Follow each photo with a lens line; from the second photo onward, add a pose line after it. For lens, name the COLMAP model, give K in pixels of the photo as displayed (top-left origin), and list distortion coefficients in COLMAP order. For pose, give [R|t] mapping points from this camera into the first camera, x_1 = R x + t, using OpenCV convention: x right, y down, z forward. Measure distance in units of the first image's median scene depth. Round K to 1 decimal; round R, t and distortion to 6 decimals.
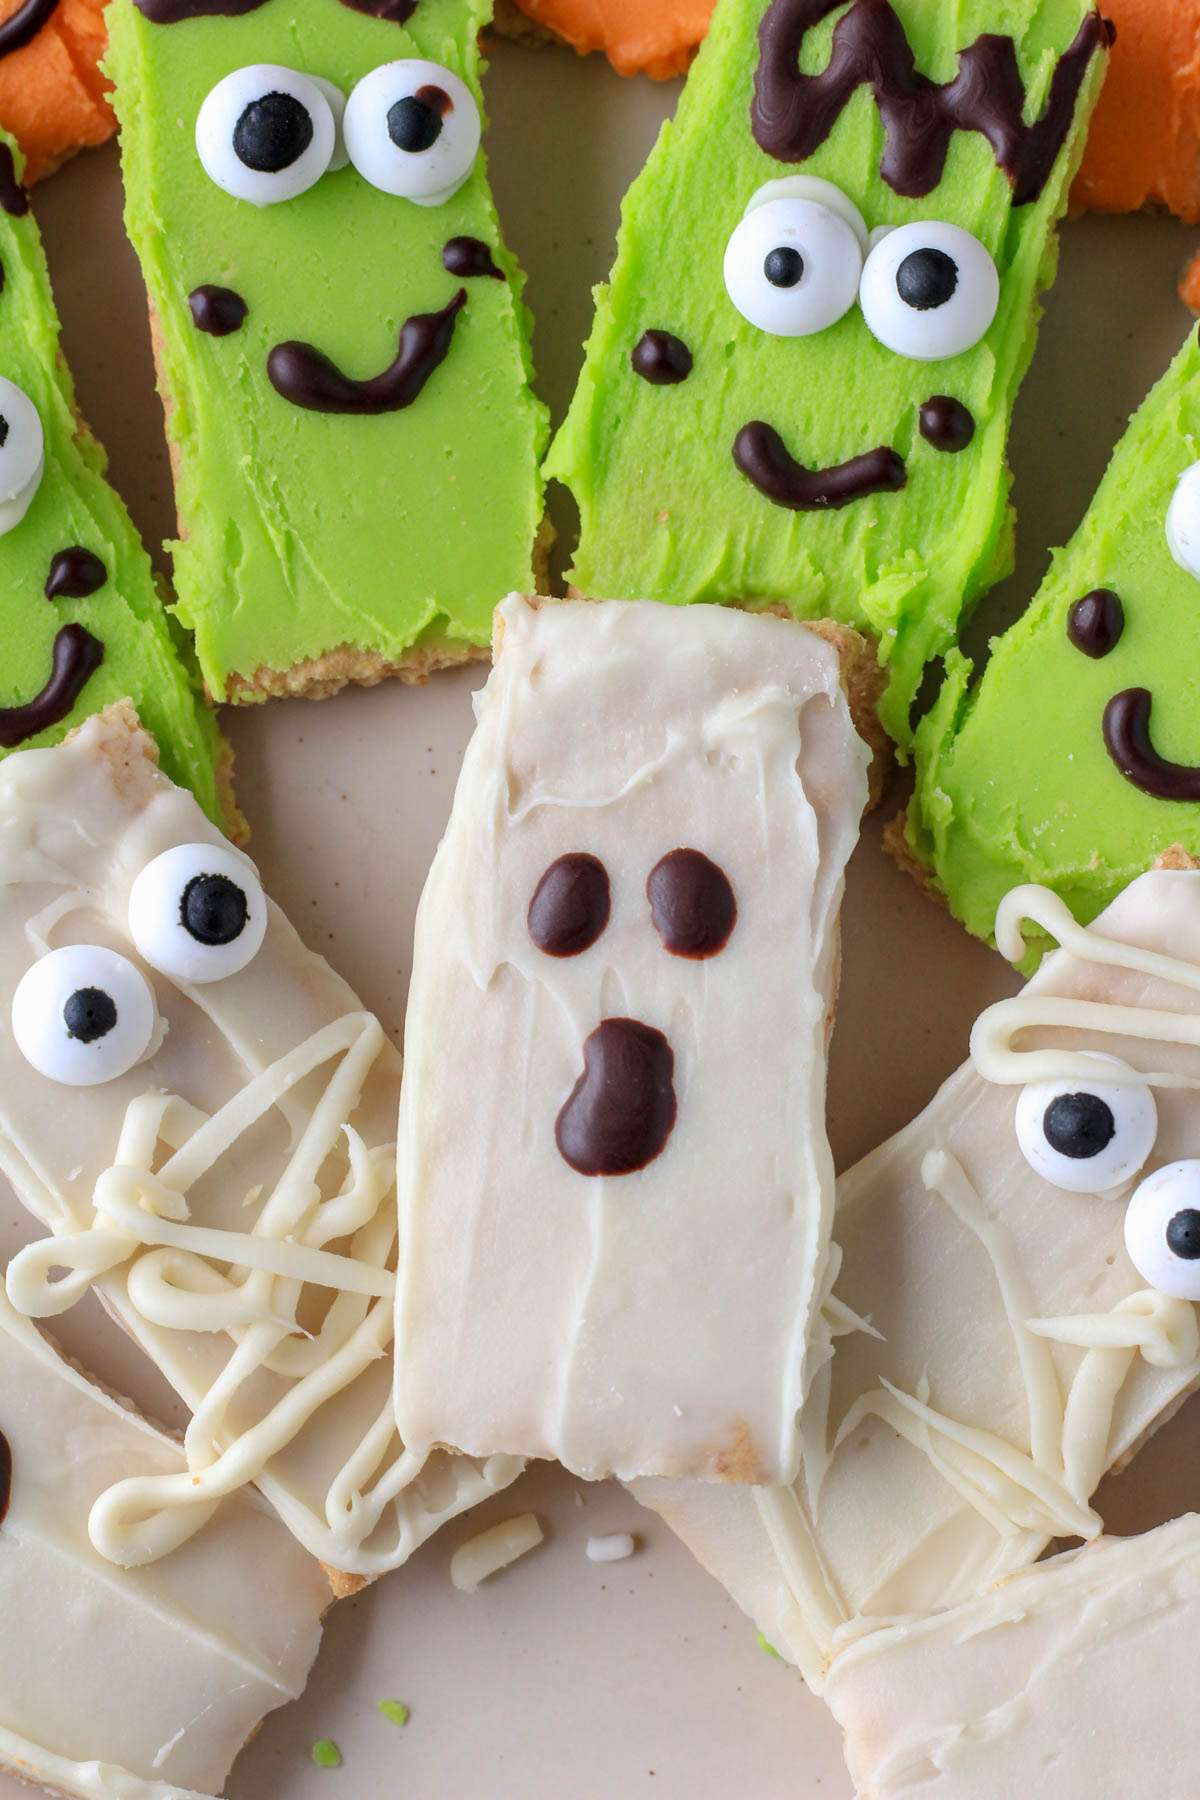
lens RADIAL K [[4874.9, 0, 600.0], [0, 4874.9, 900.0], [0, 0, 1]] dist [-0.154127, -0.160096]
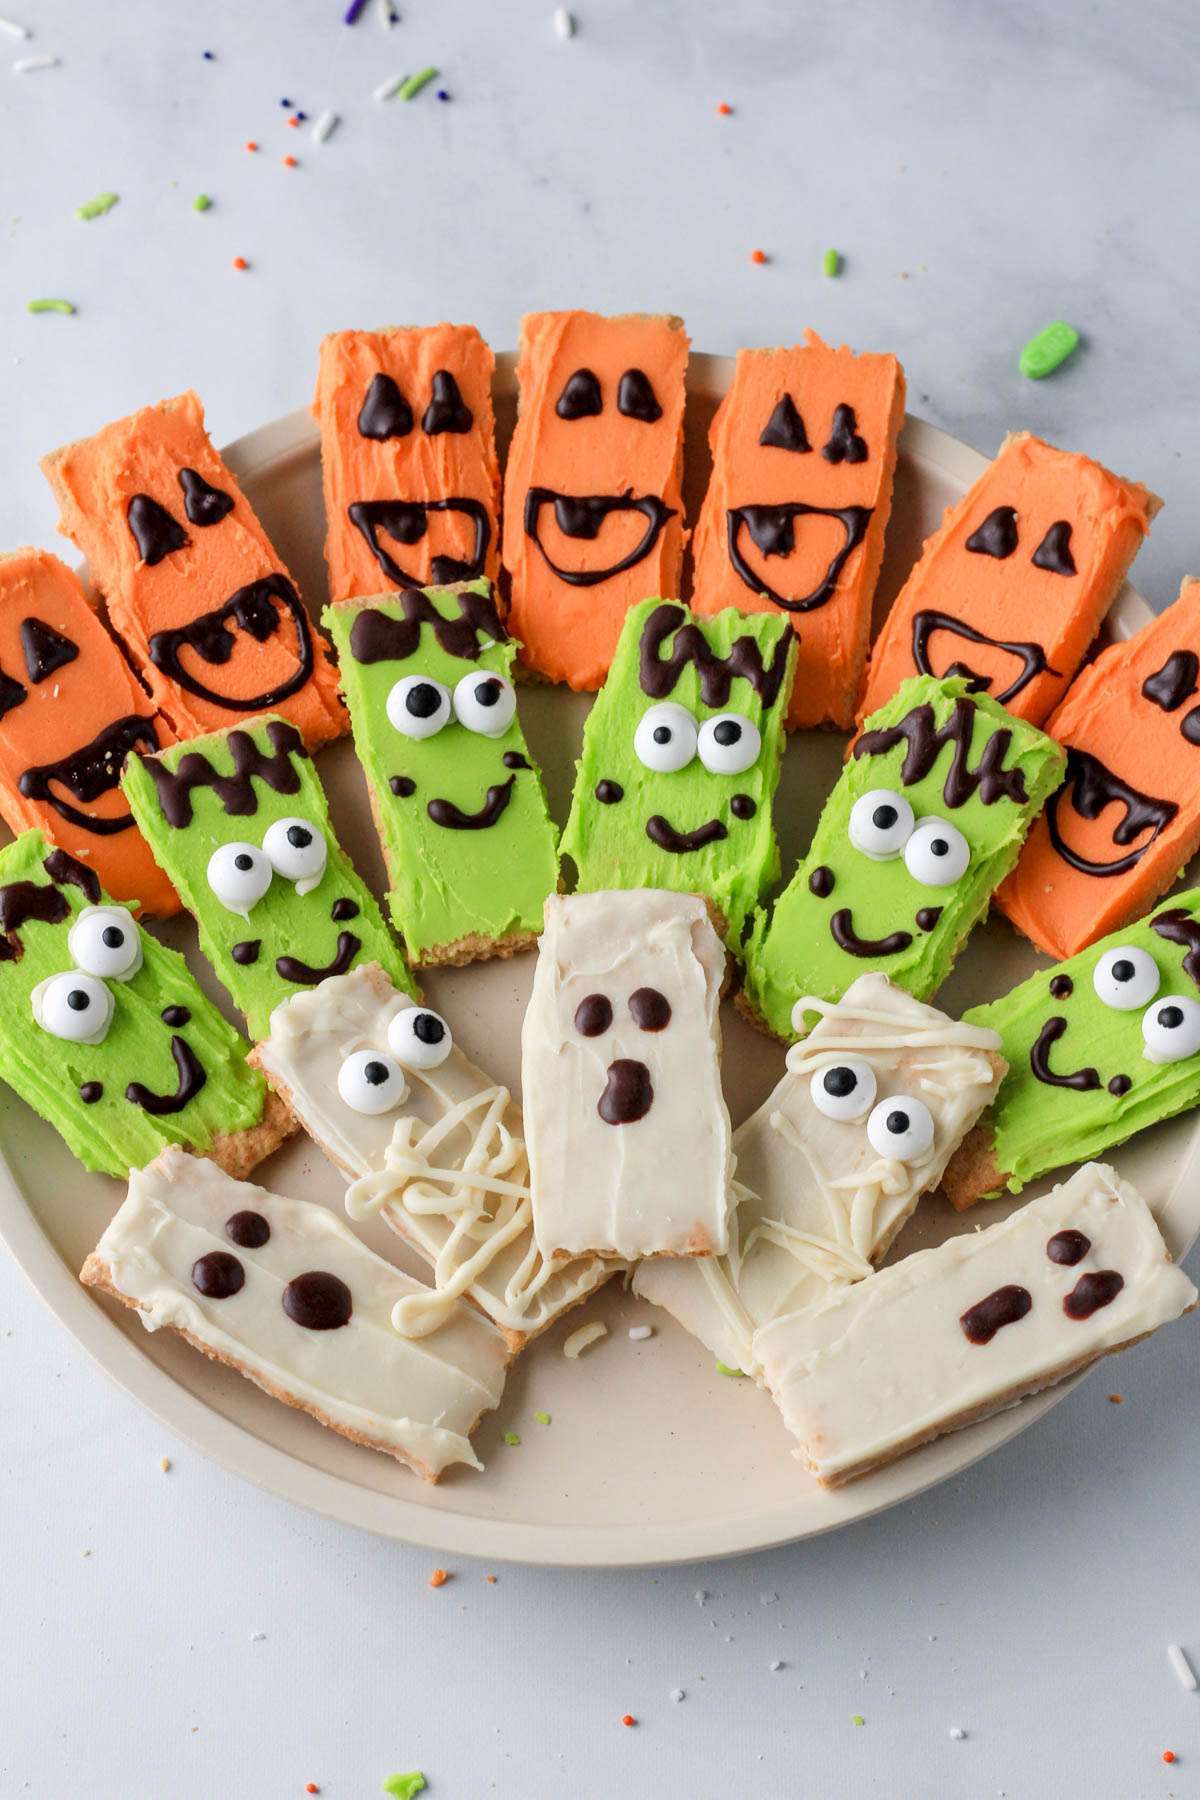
lens RADIAL K [[4874.9, 0, 600.0], [0, 4874.9, 900.0], [0, 0, 1]] dist [-0.154127, -0.160096]
pose [[0.994272, -0.075534, 0.075622, -0.160284], [0.098541, 0.921832, -0.374855, 0.751485], [-0.041397, 0.380159, 0.923994, -0.993240]]
